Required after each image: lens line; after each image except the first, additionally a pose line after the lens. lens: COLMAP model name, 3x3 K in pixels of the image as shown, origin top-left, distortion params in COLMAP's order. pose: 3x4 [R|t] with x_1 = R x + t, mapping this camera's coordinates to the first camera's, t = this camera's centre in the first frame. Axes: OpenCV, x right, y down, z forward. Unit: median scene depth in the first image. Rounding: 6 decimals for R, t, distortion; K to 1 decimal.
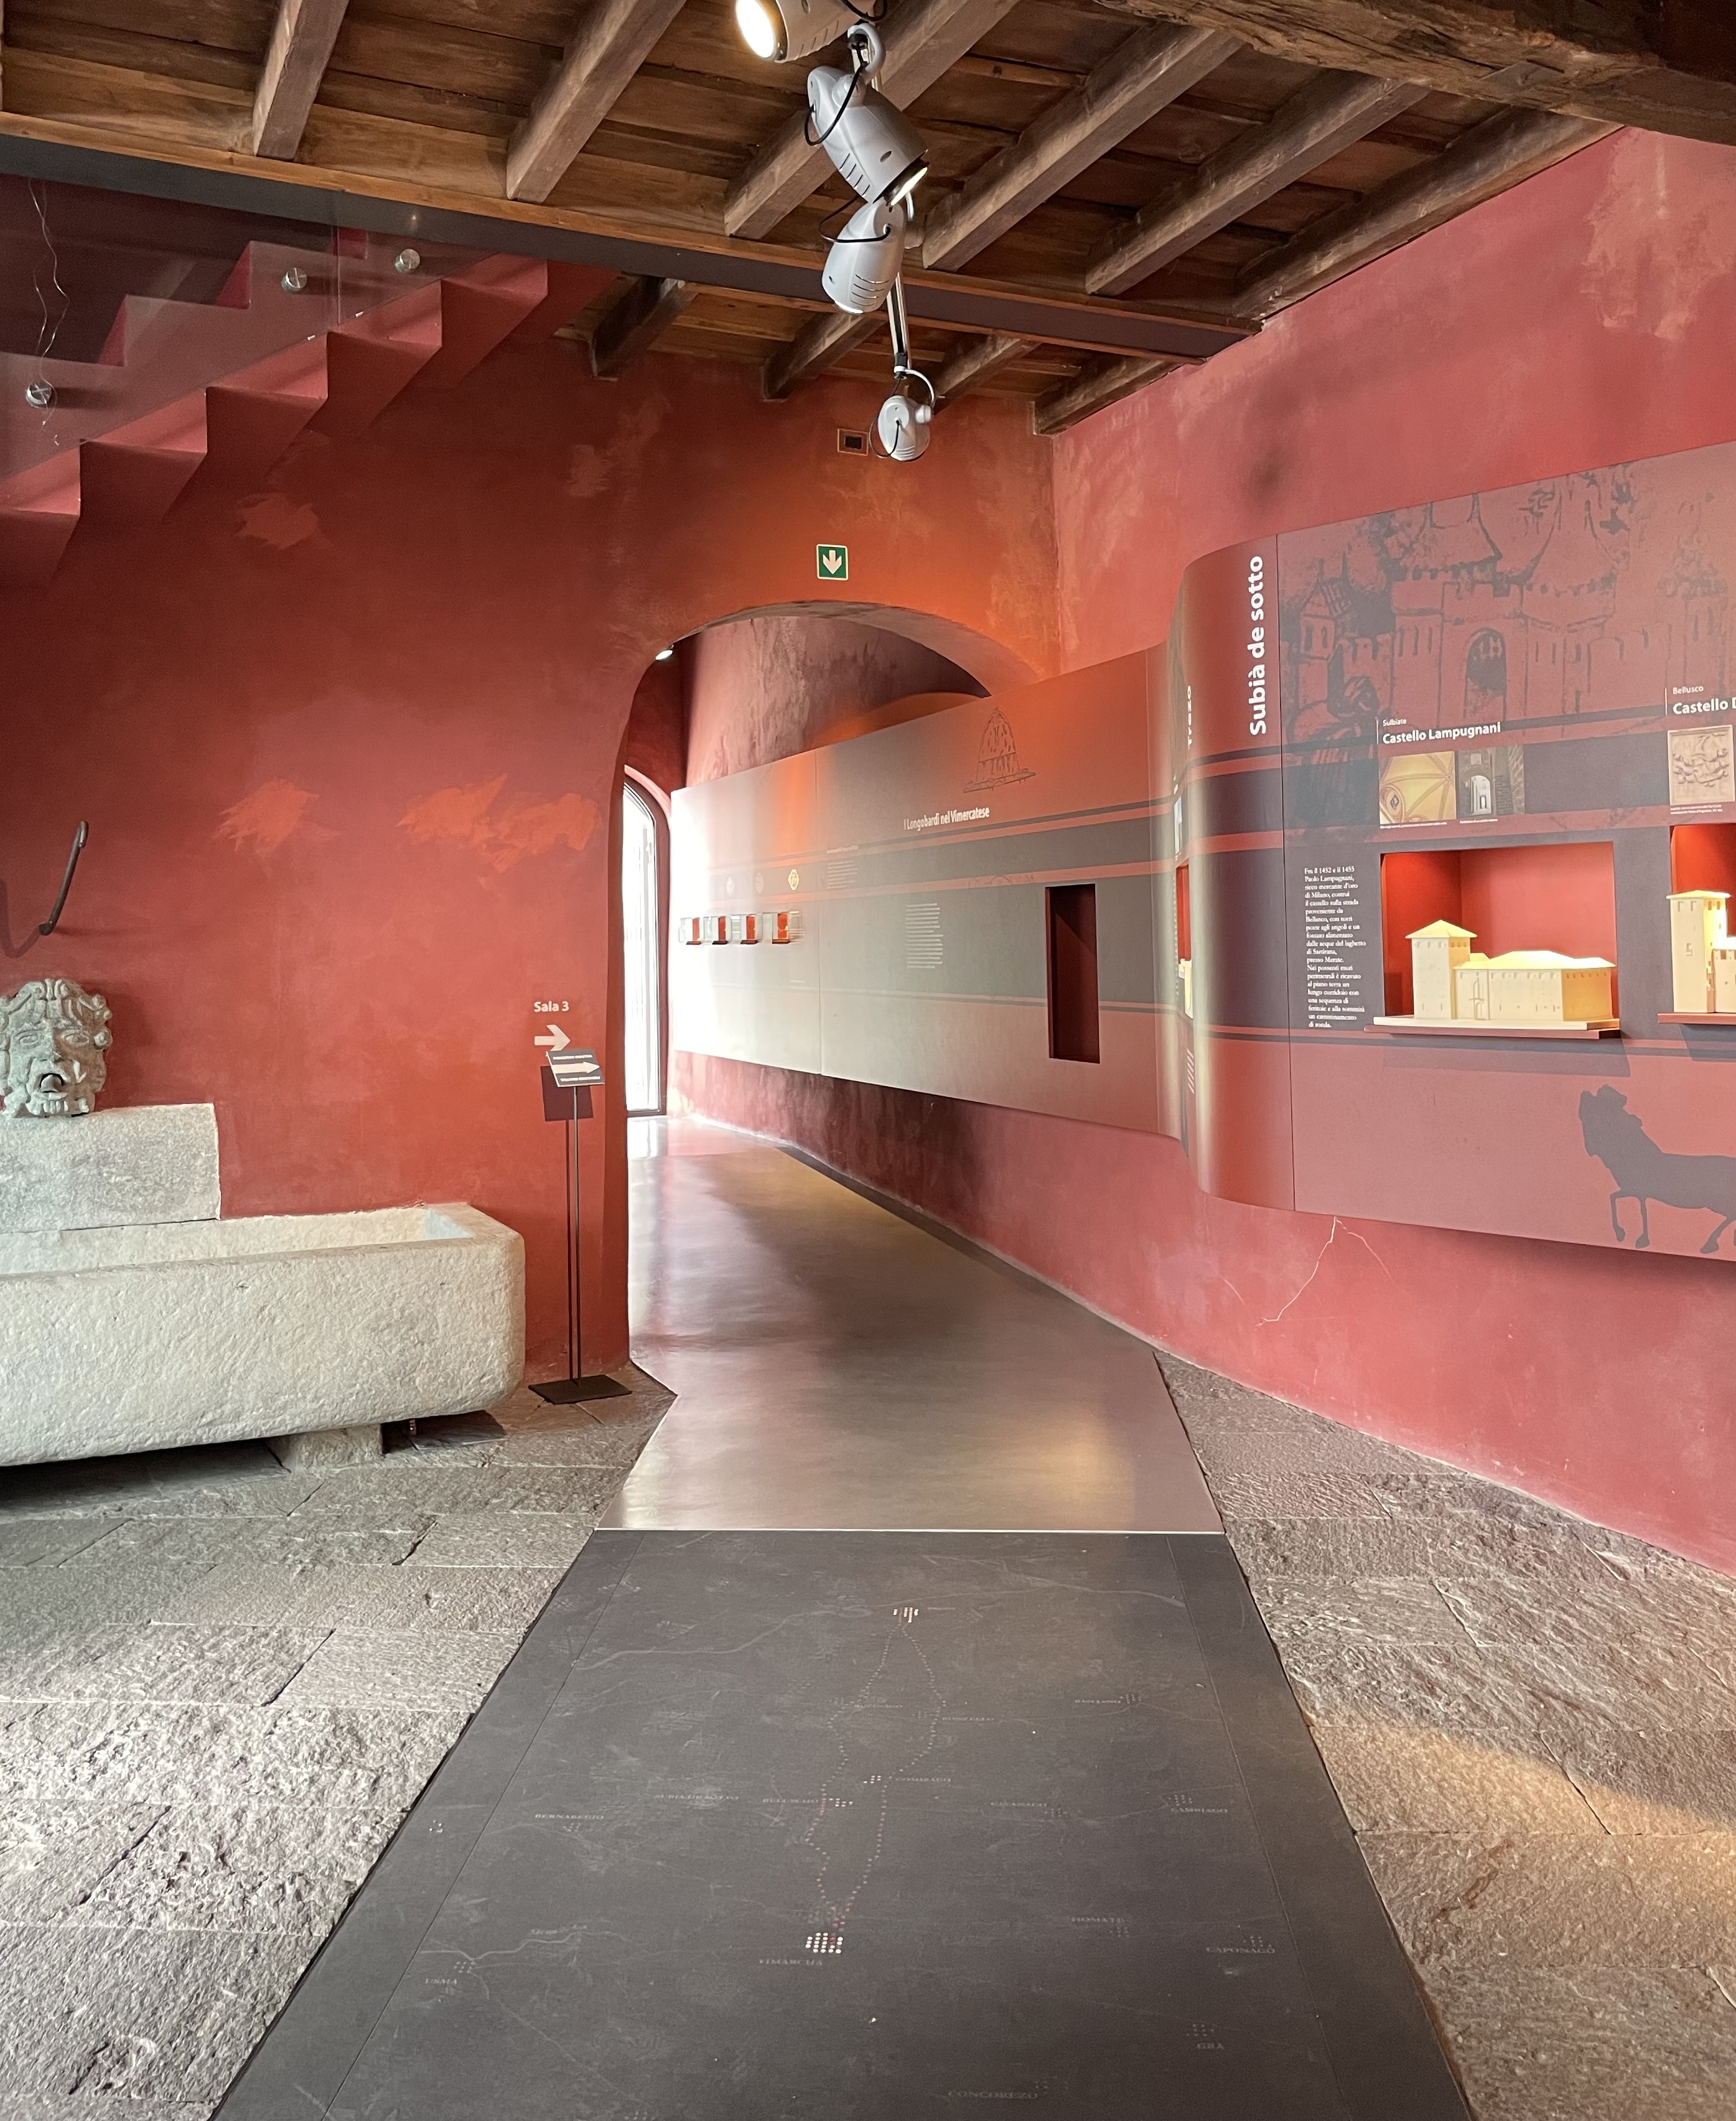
lens RADIAL K [[1882.5, 0, 823.2], [0, 1882.5, 896.6], [0, 0, 1]] dist [0.032147, -0.010181]
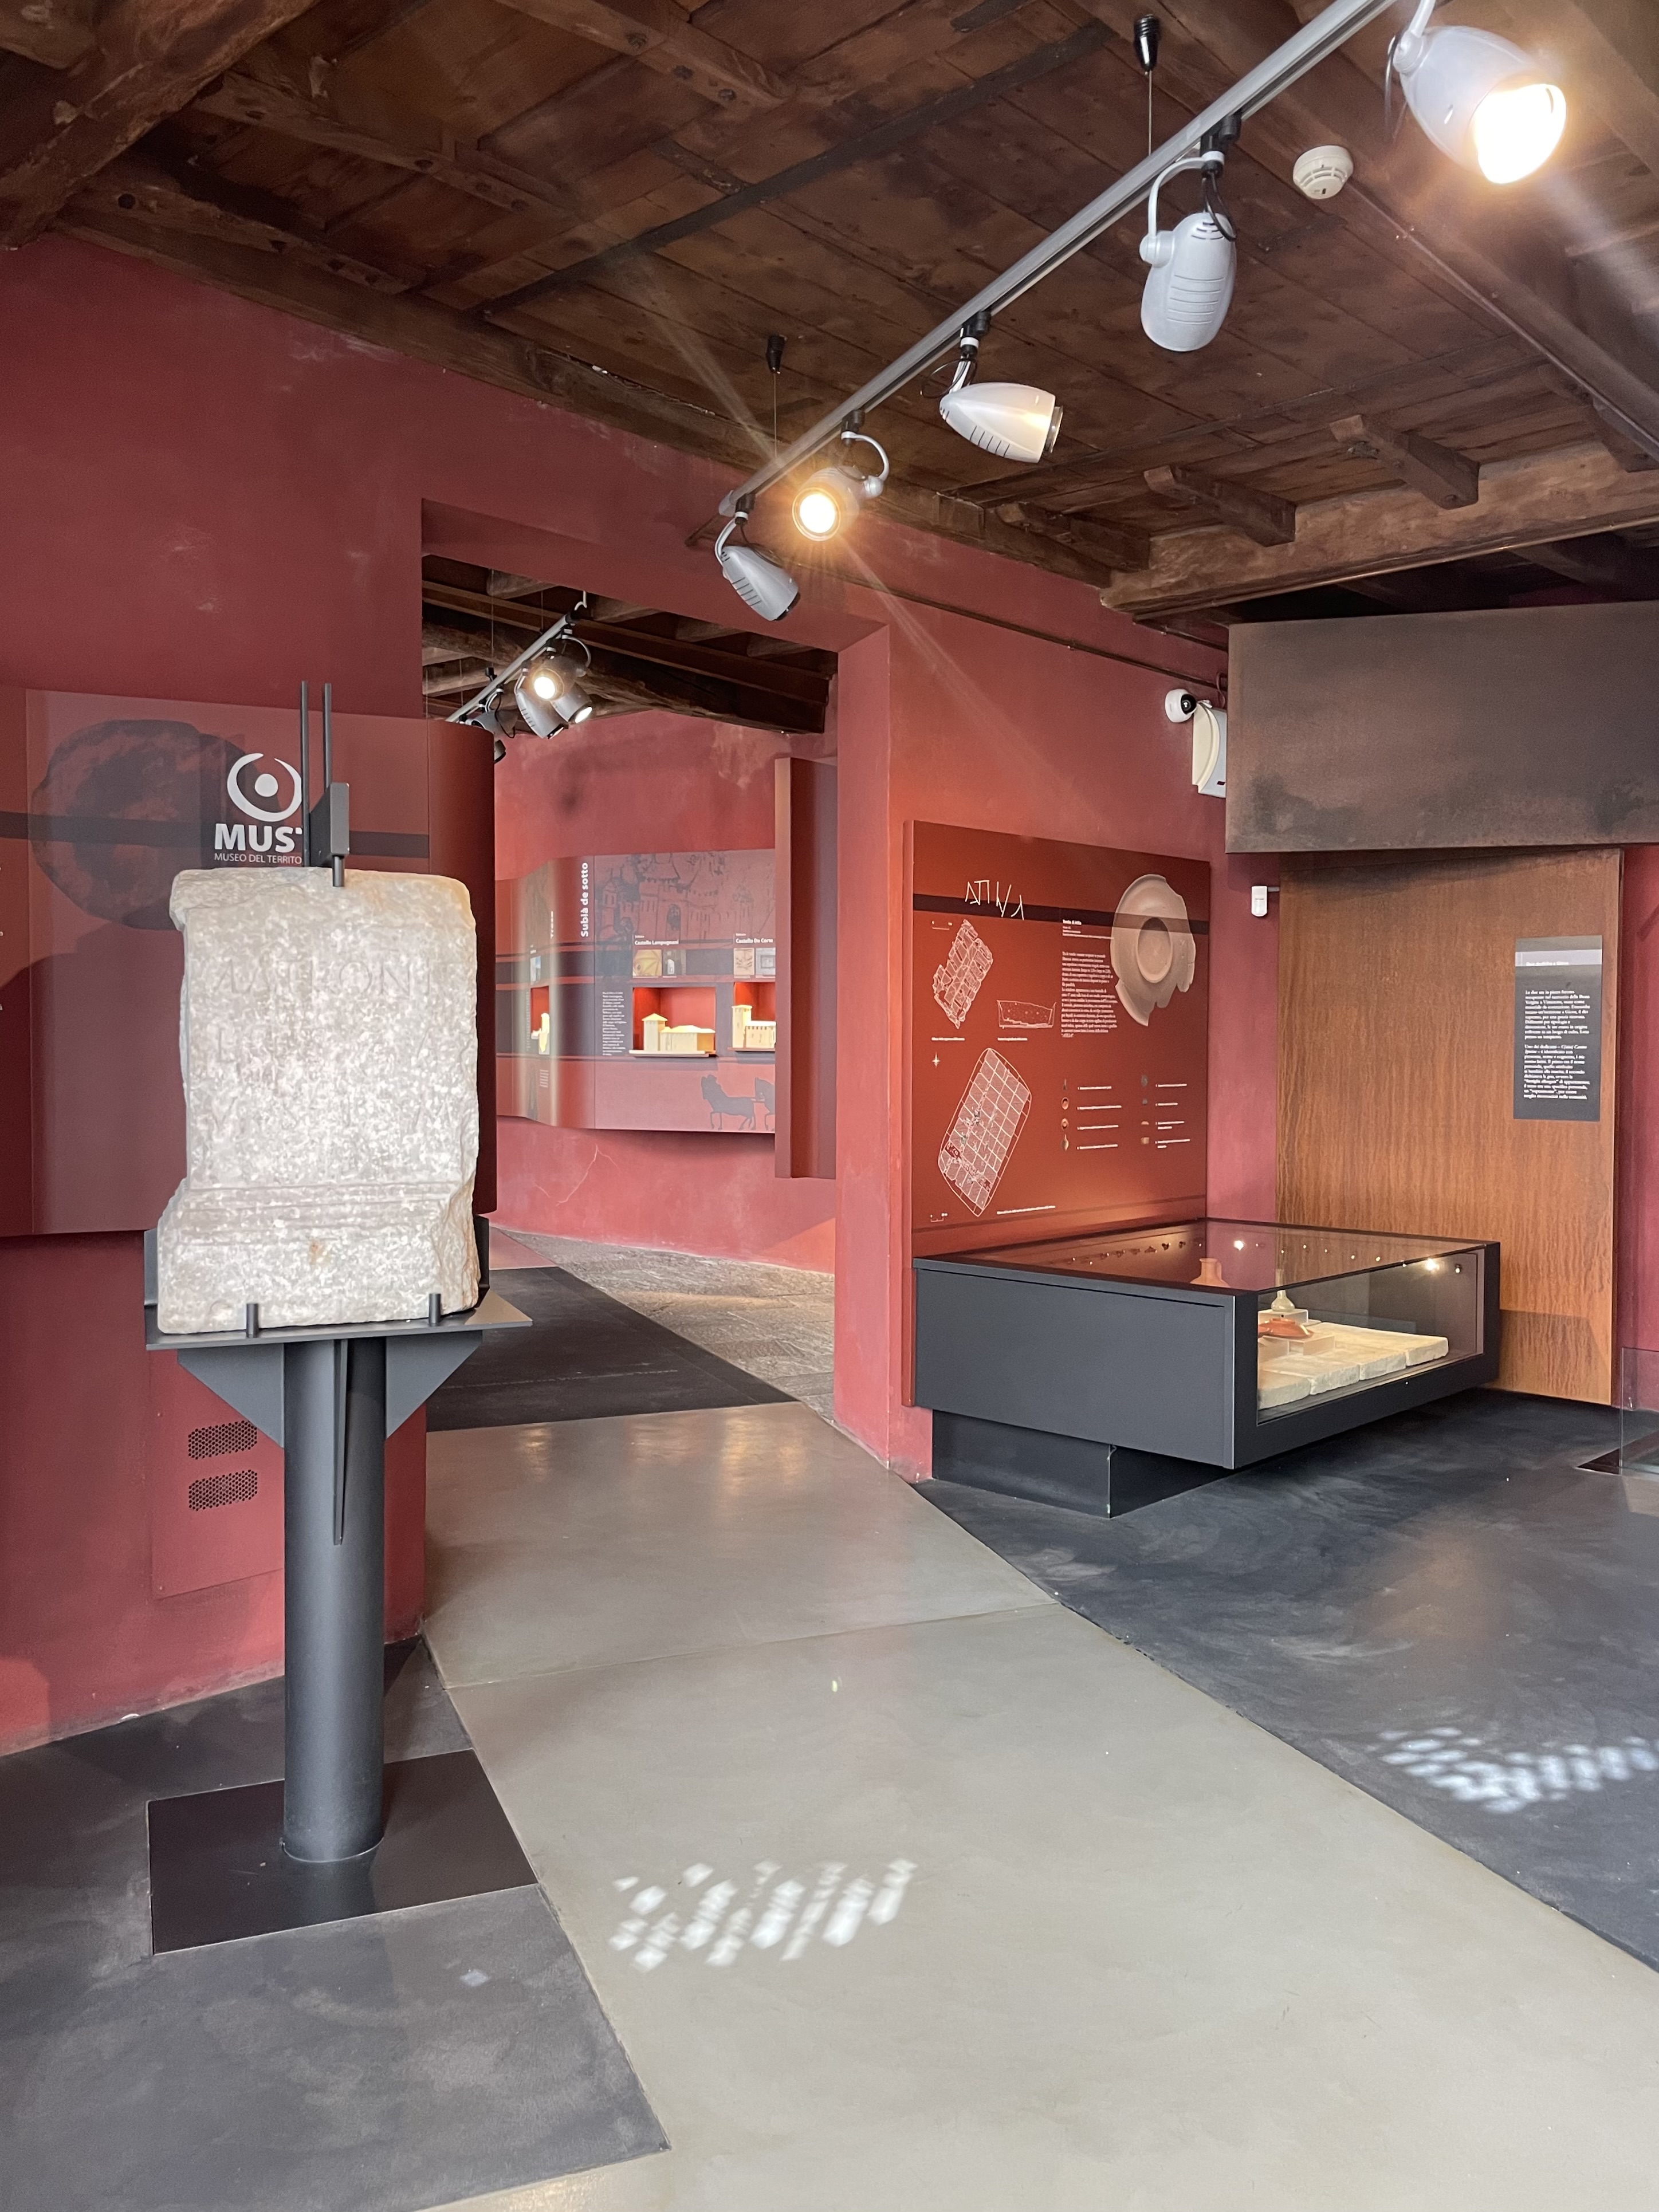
lens RADIAL K [[1756.0, 0, 824.8], [0, 1756.0, 1105.8], [0, 0, 1]] dist [-0.000725, 0.000029]
pose [[0.900132, 0.007134, 0.435560, -0.505922], [-0.033045, 0.998103, 0.051942, 0.005359], [-0.434363, -0.061148, 0.898660, -1.264235]]
